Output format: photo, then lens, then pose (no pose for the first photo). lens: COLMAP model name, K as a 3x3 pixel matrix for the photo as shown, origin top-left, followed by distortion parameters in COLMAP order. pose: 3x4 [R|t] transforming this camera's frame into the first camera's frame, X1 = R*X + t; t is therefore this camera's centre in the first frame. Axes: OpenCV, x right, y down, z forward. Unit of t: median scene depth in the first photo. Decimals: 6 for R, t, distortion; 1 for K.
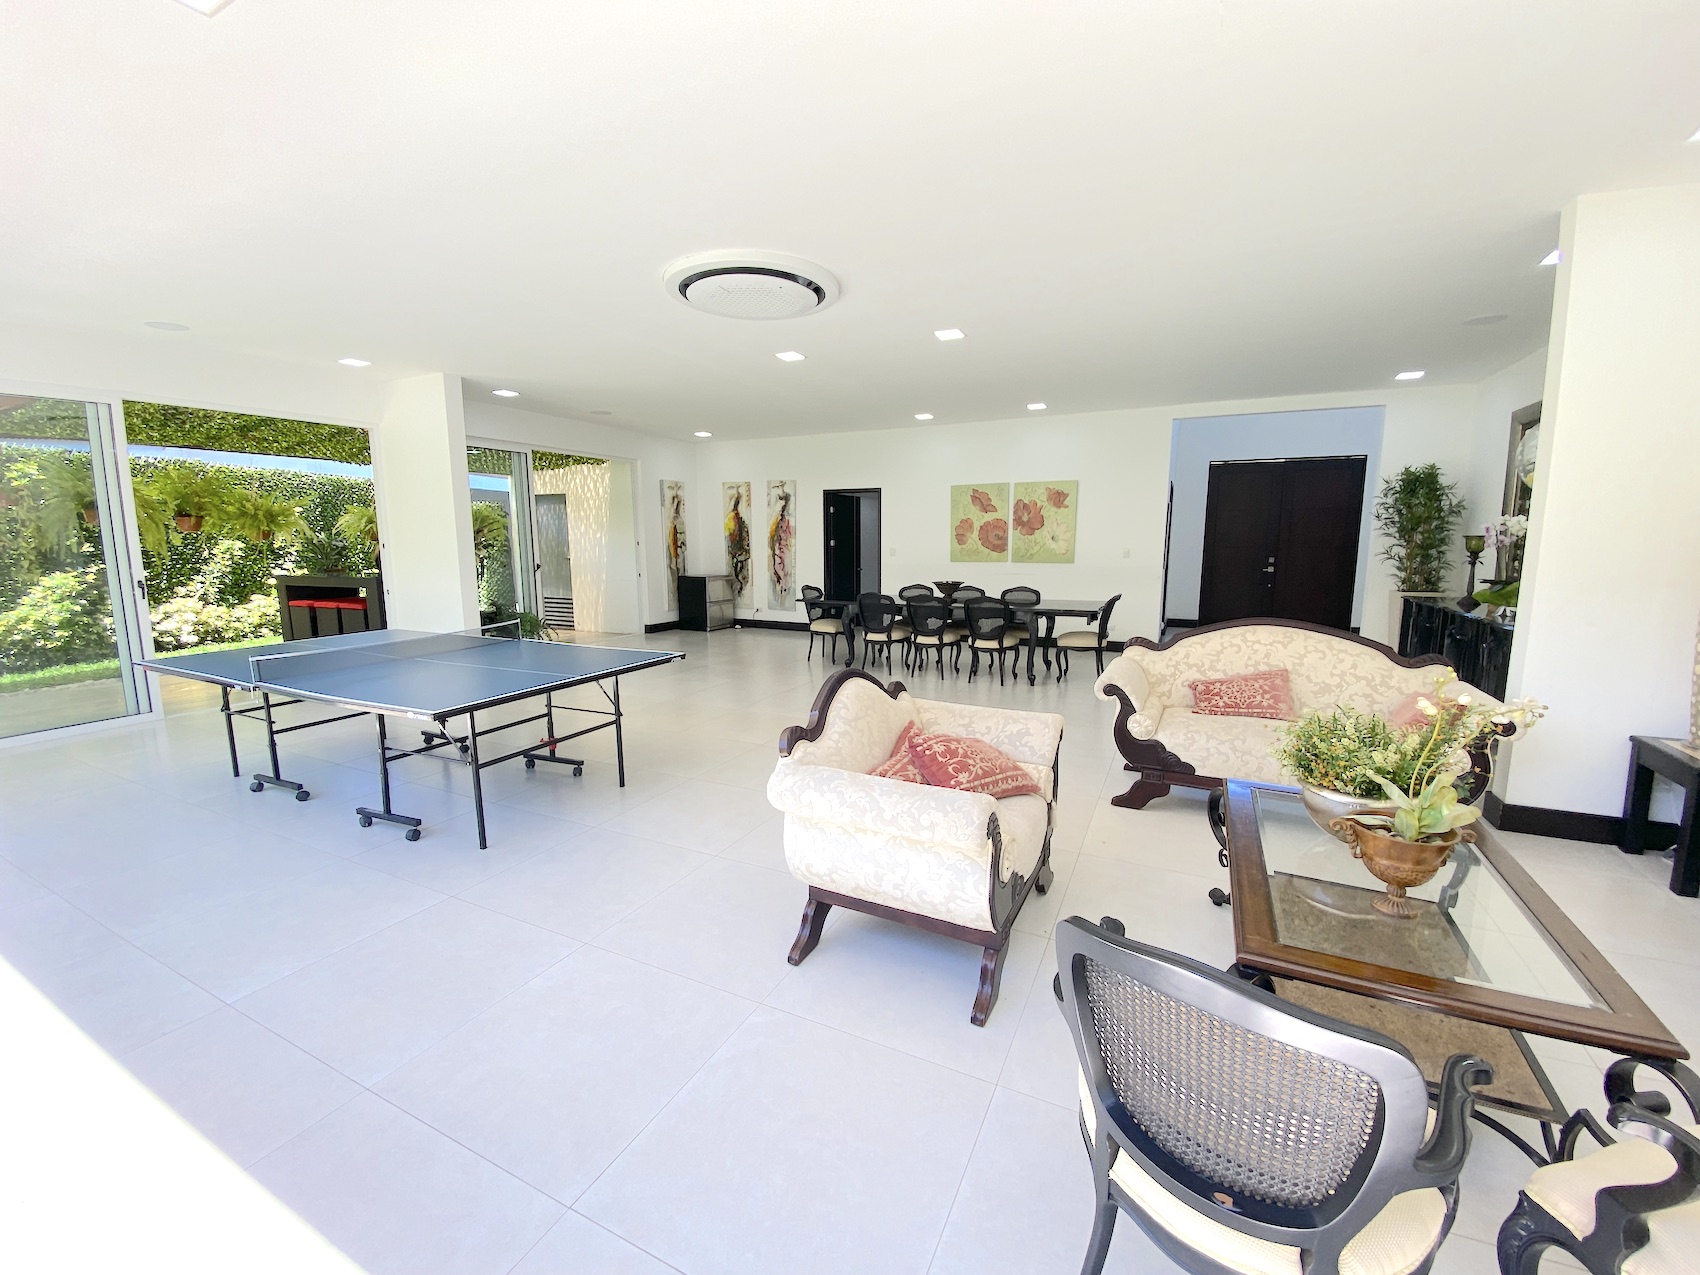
lens RADIAL K [[699.9, 0, 850.0], [0, 699.9, 637.5], [0, 0, 1]] dist [-0.000751, -0.000112]
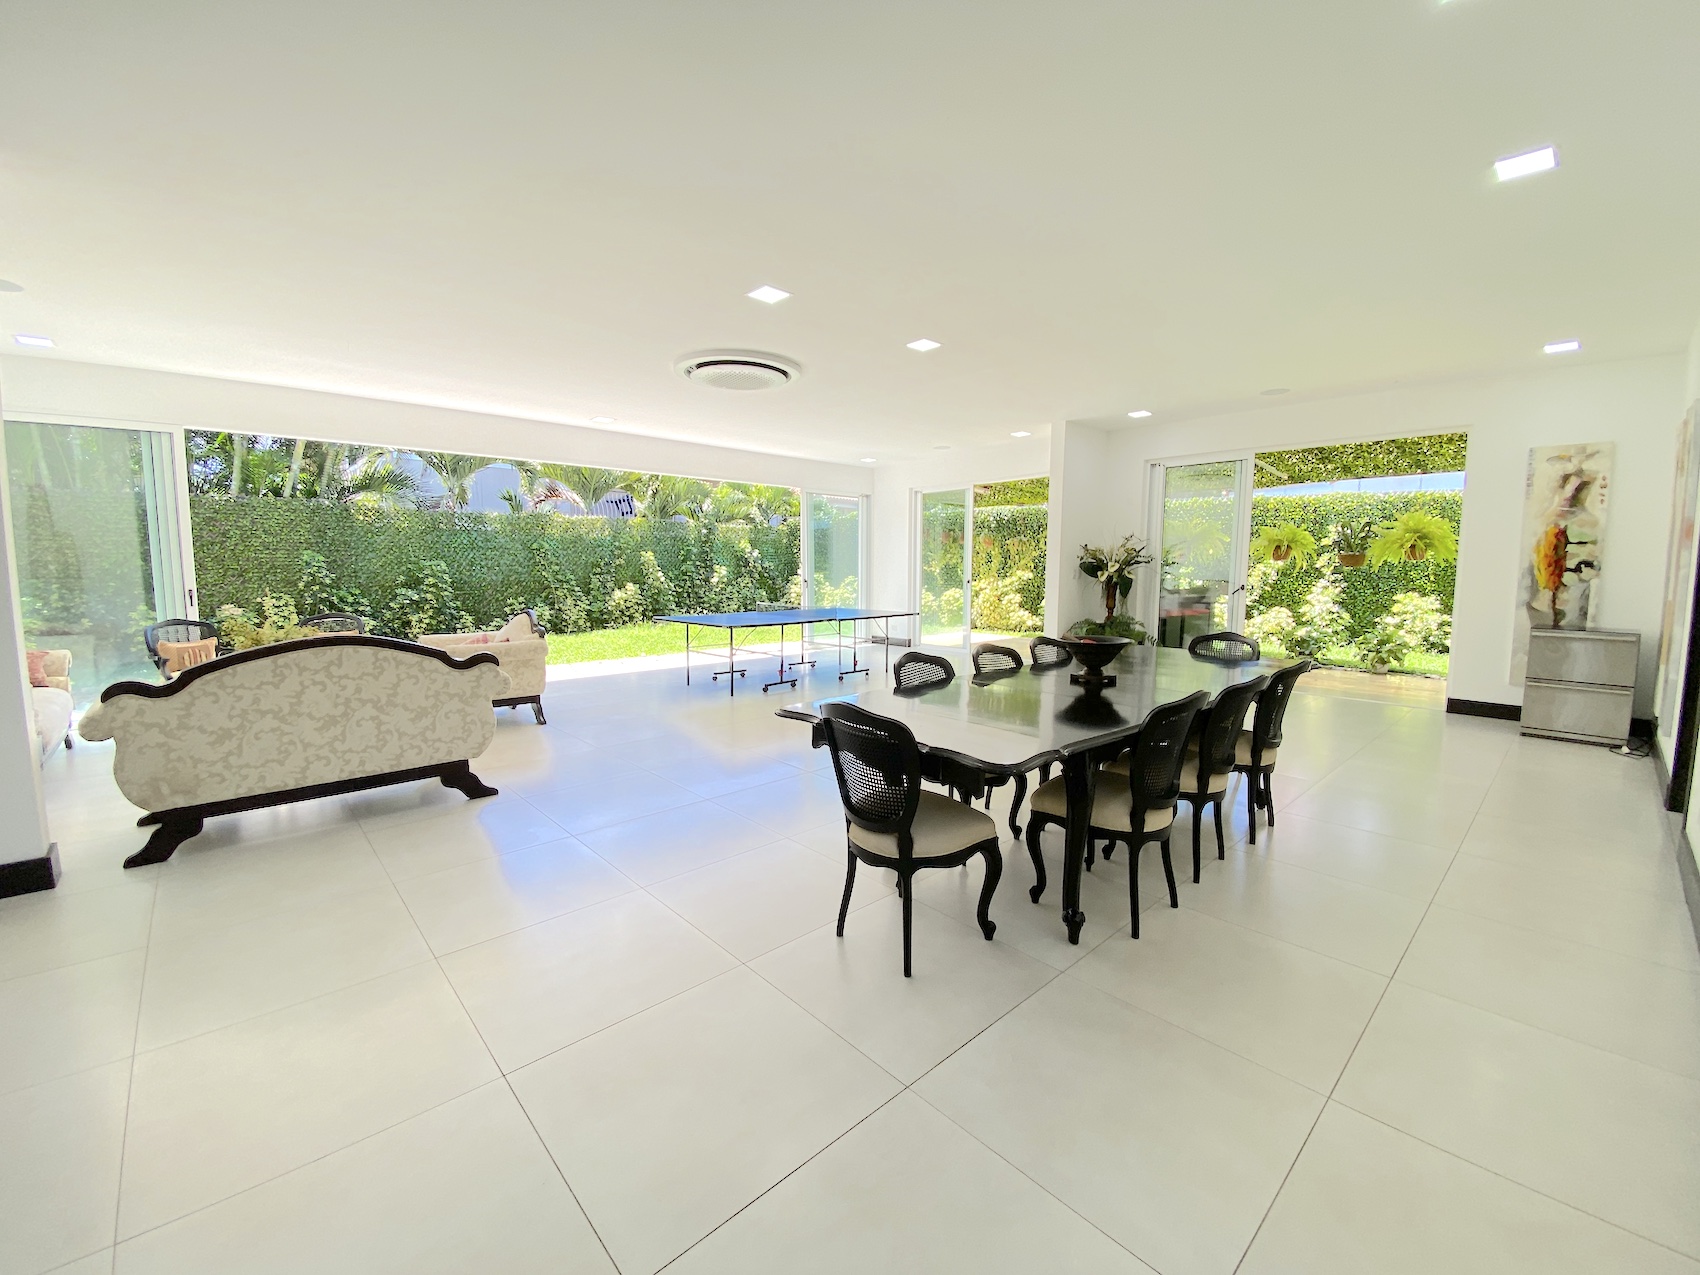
lens RADIAL K [[699.9, 0, 850.0], [0, 699.9, 637.5], [0, 0, 1]] dist [-0.000751, -0.000112]
pose [[-0.337981, 0.102276, -0.935579, 0.429259], [-0.133727, 0.978773, 0.155307, -0.090840], [0.931604, 0.177603, -0.317129, 0.684582]]
